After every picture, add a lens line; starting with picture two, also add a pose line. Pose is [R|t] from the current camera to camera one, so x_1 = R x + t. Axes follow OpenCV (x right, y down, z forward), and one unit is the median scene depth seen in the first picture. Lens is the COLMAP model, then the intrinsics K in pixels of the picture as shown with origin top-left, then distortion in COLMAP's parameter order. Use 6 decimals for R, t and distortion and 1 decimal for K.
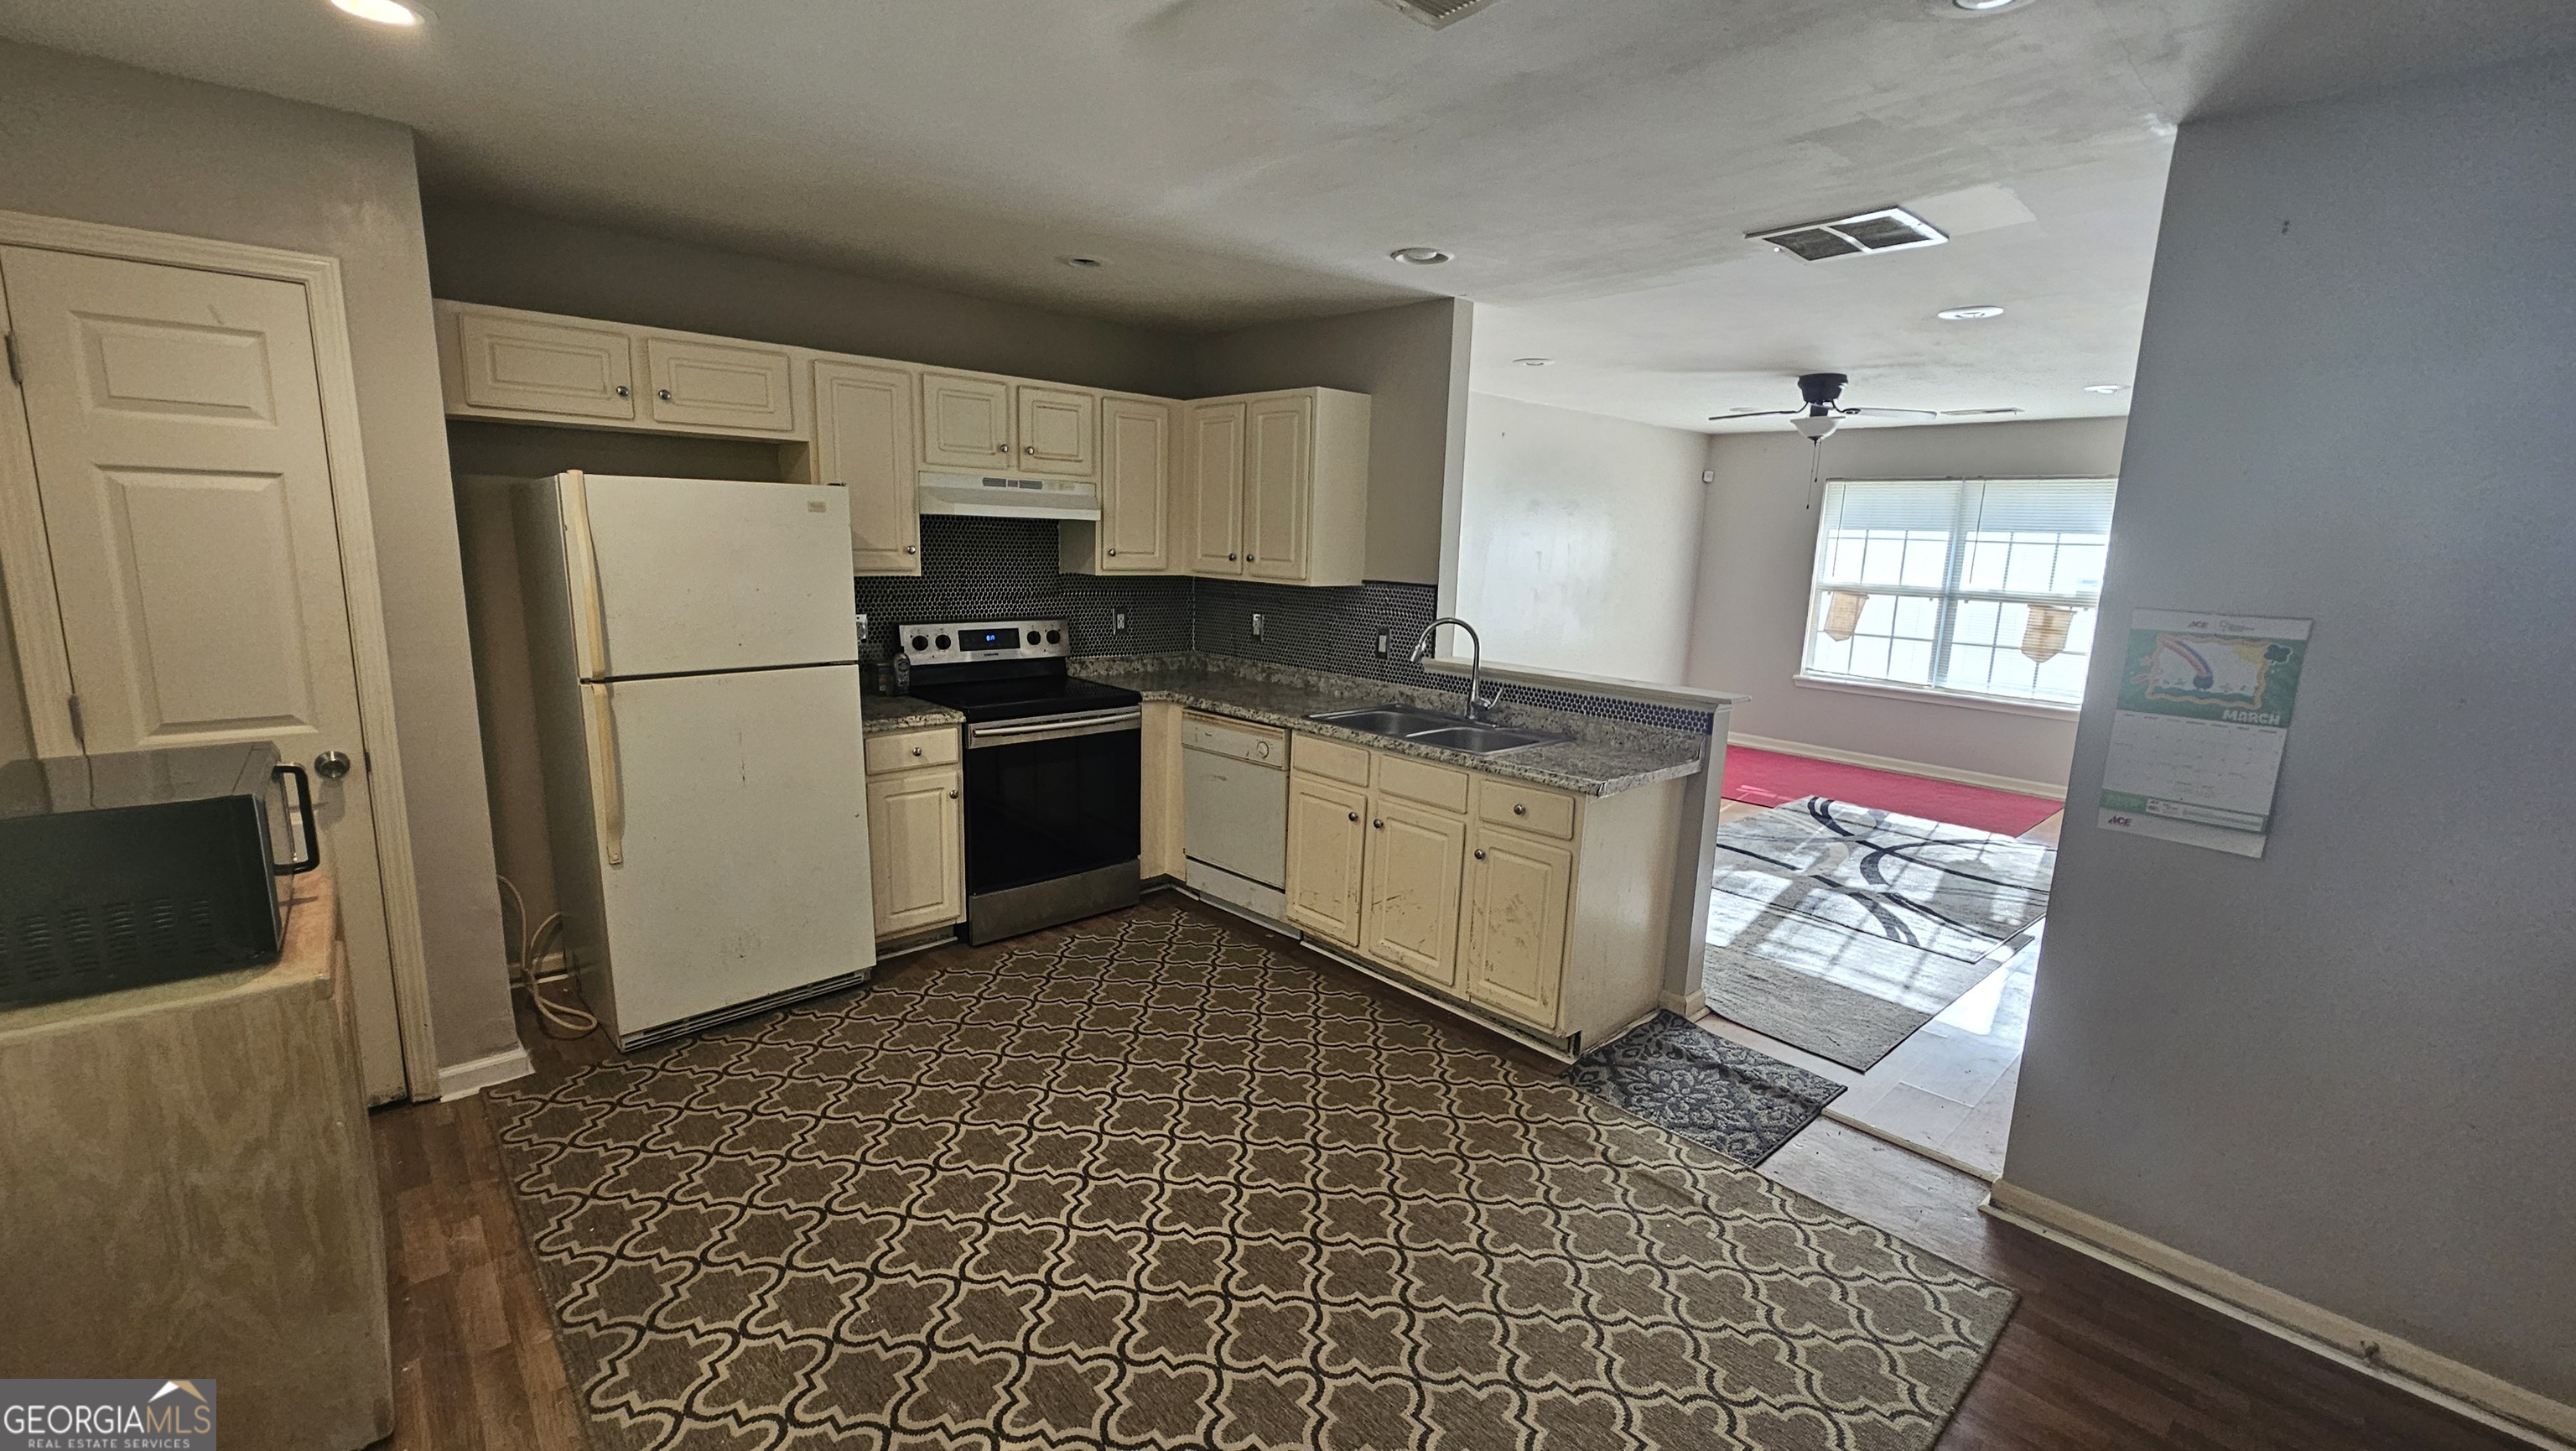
lens RADIAL K [[1054.1, 0, 1282.9], [0, 1054.1, 730.4], [0, 0, 1]] dist [0.000585, -0.000250]
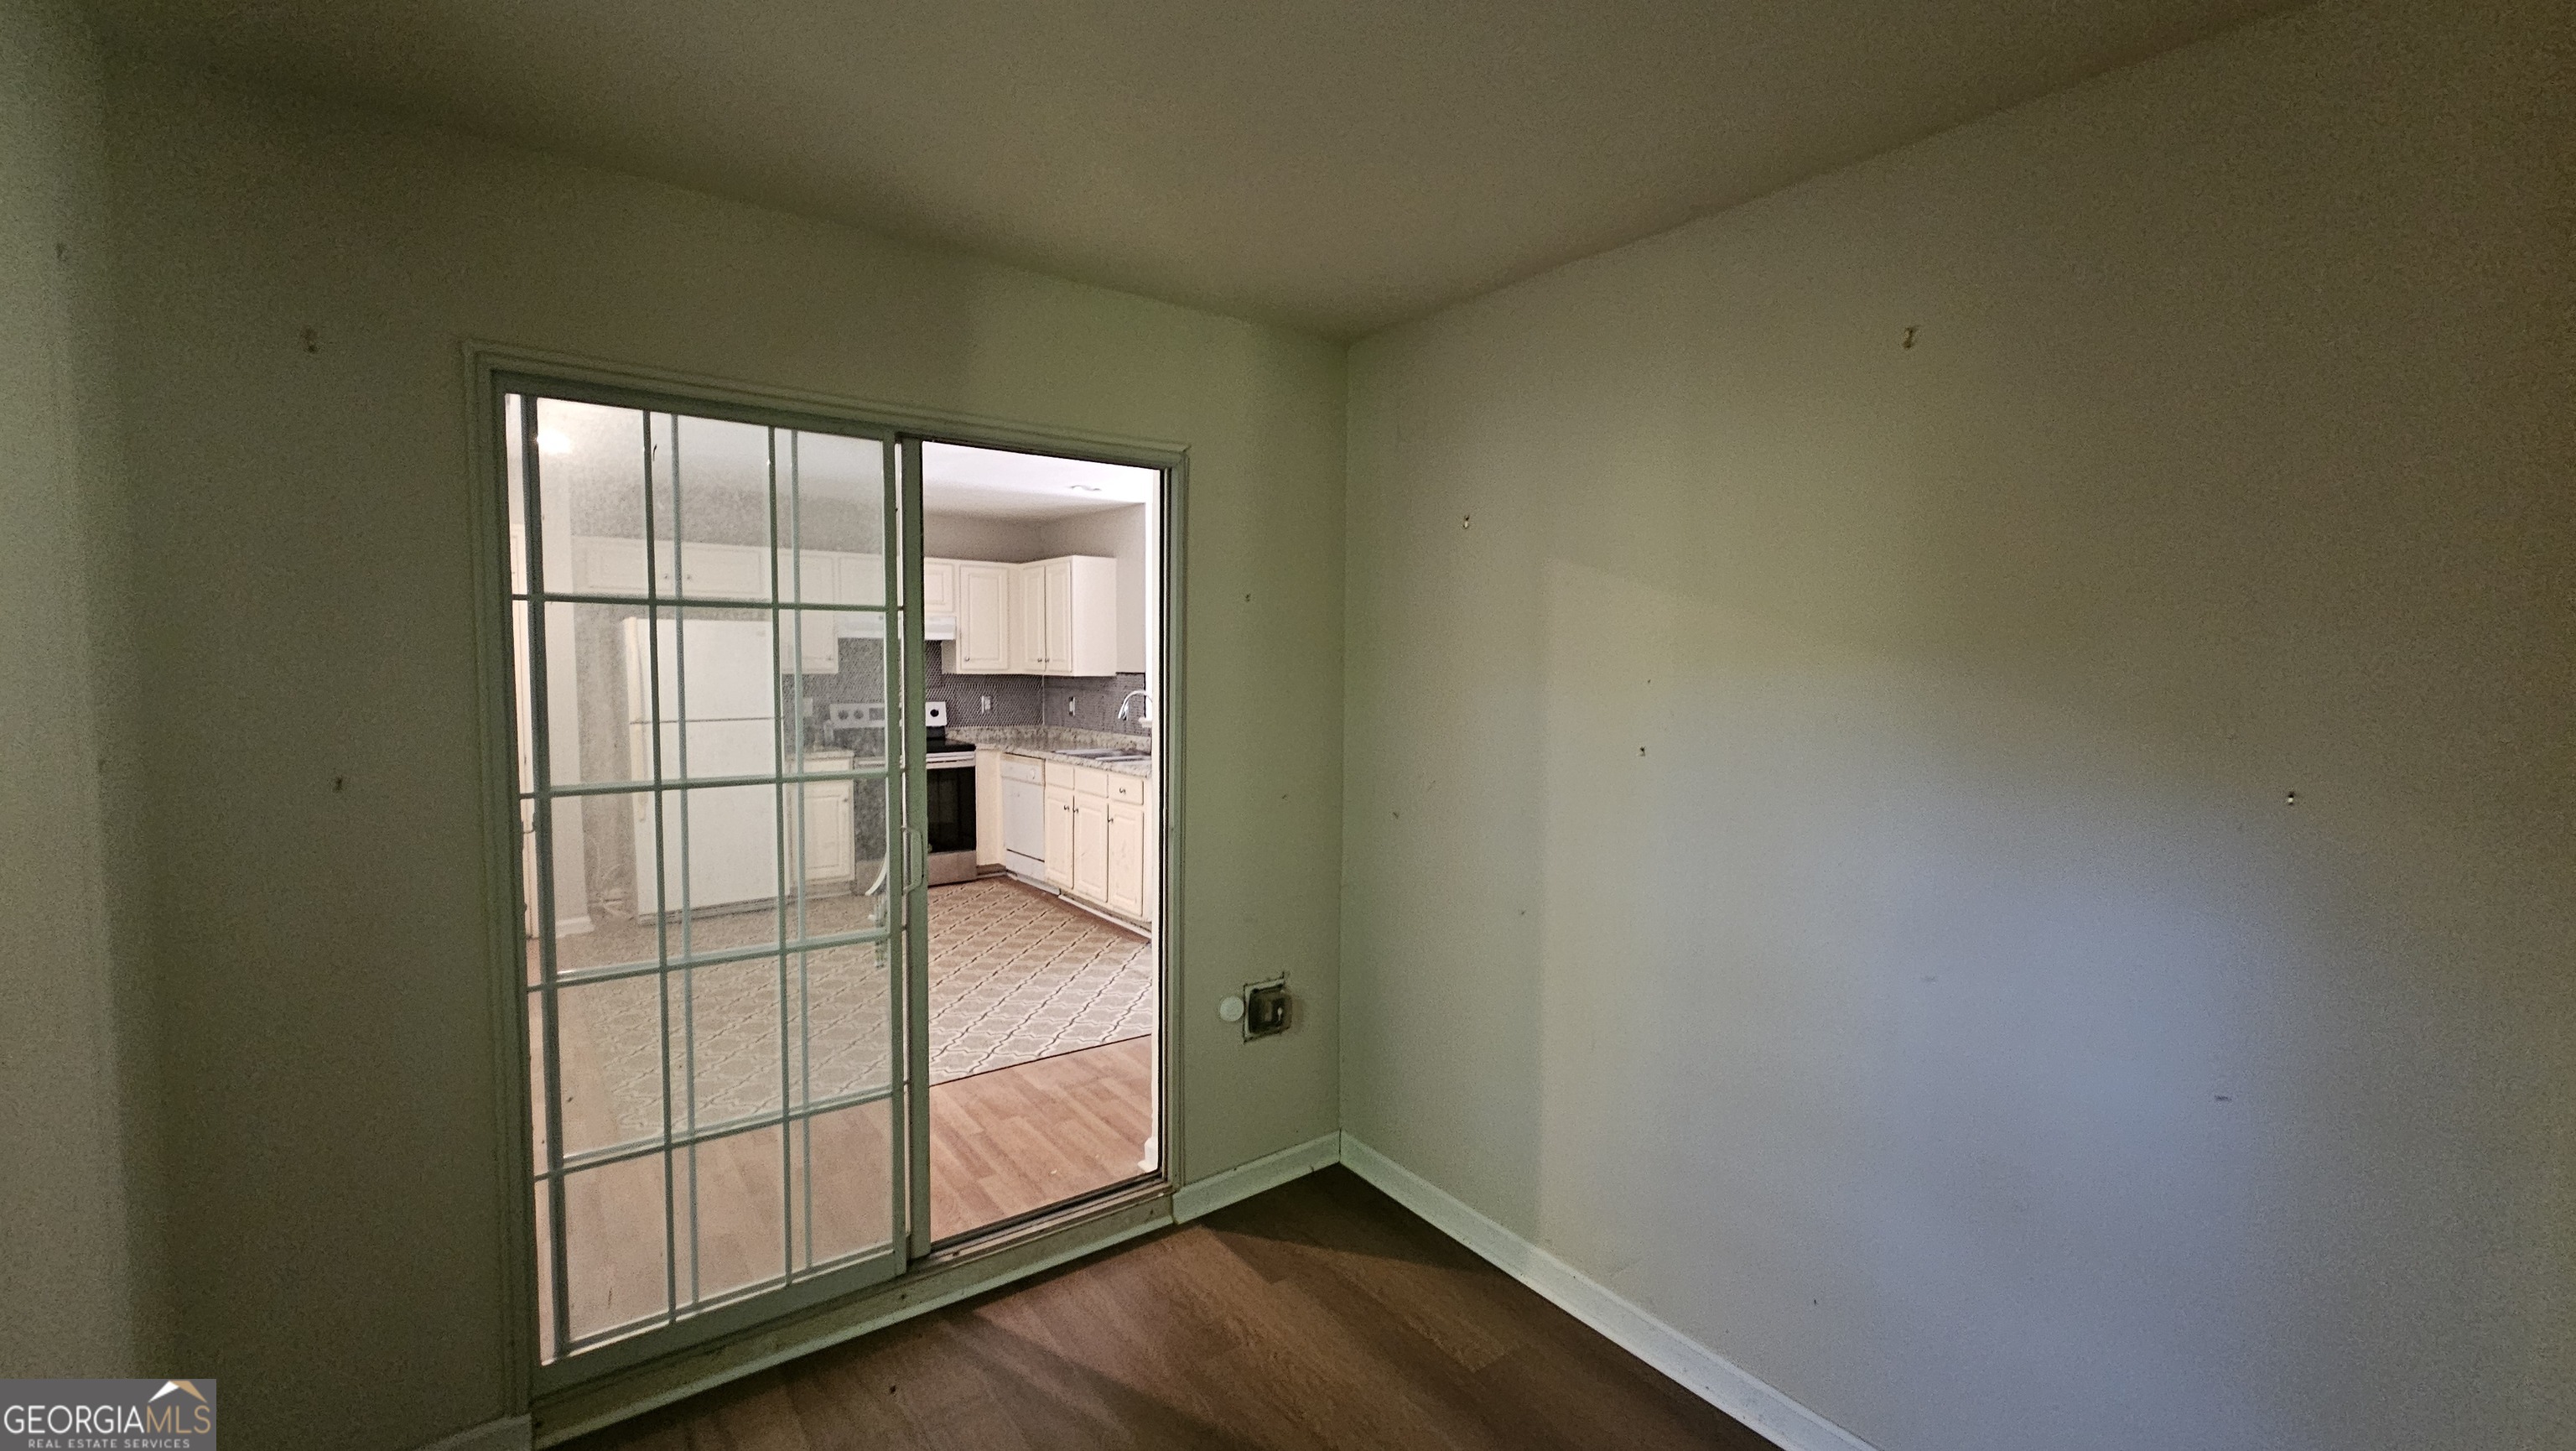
lens RADIAL K [[1054.1, 0, 1284.7], [0, 1054.1, 730.0], [0, 0, 1]] dist [0.000585, -0.000250]
pose [[0.994599, -0.017228, -0.102348, 0.535174], [0.004874, 0.992793, -0.119744, 0.147959], [0.103673, 0.118599, 0.987515, -0.578535]]
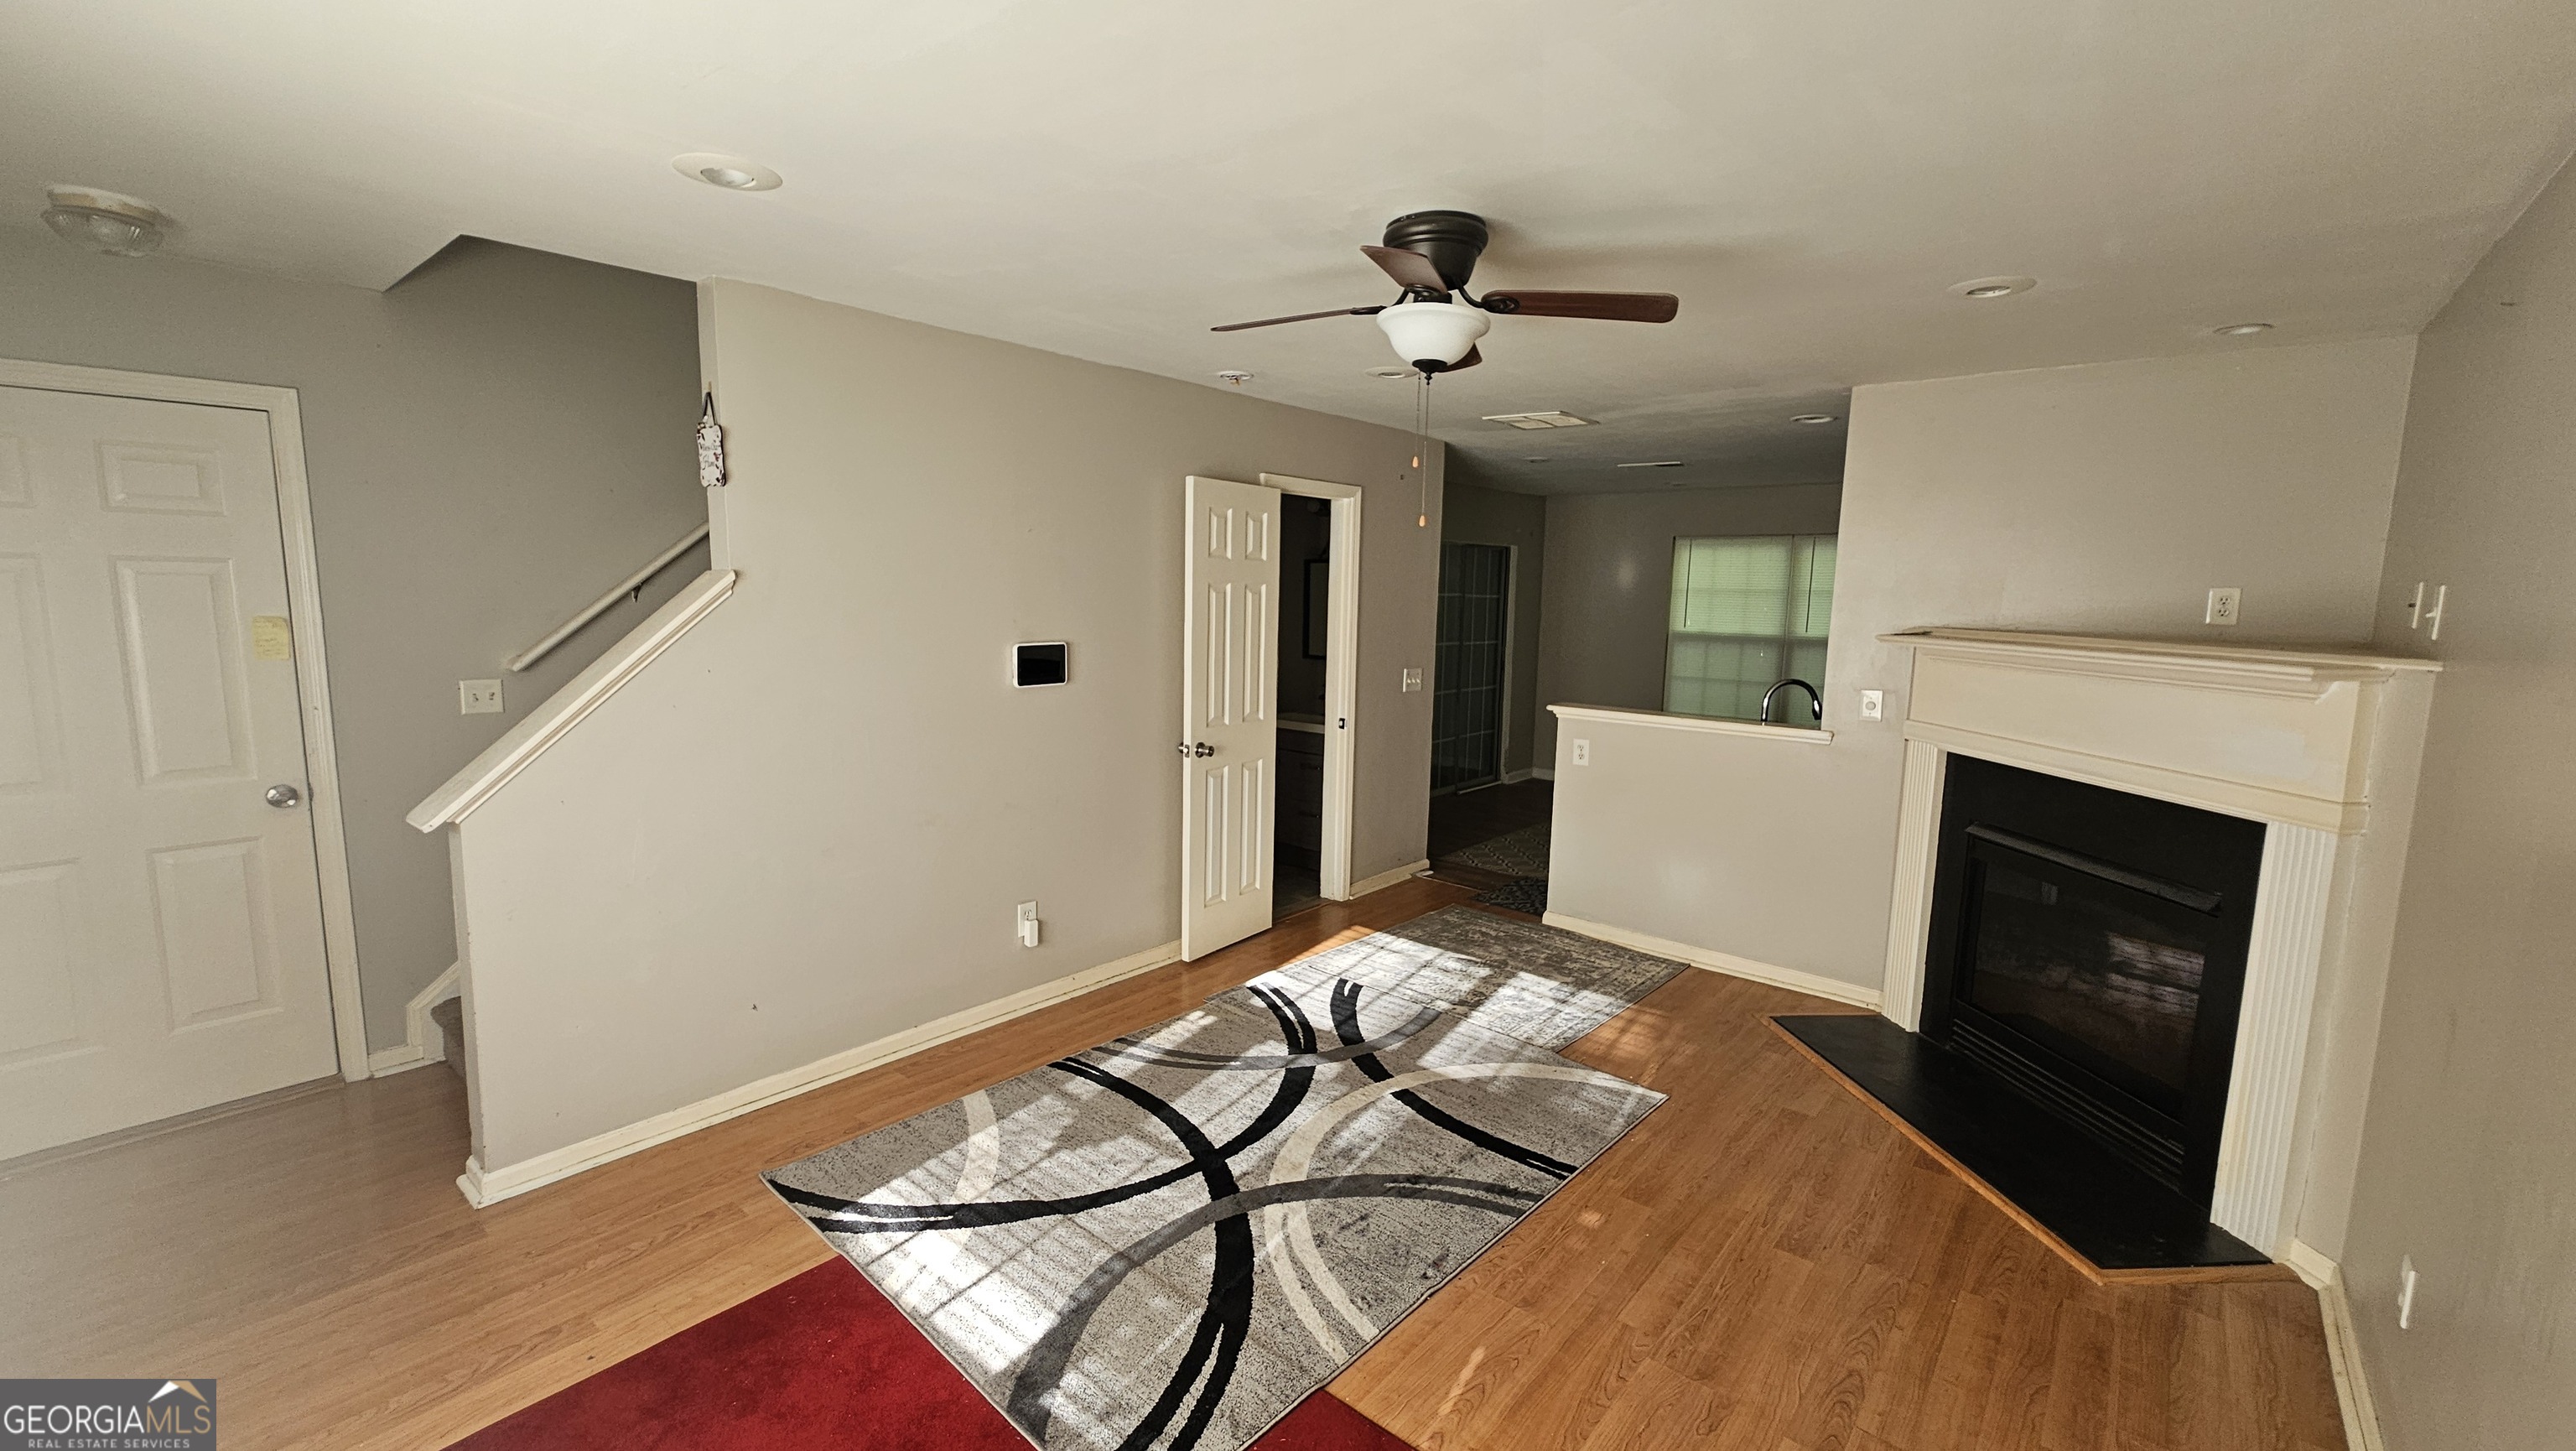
lens RADIAL K [[1054.1, 0, 1284.0], [0, 1054.1, 726.4], [0, 0, 1]] dist [0.000585, -0.000250]
pose [[-0.990786, -0.037289, -0.130204, 0.848340], [-0.076337, 0.947854, 0.309429, -0.367127], [0.111875, 0.316517, -0.941967, 2.000915]]
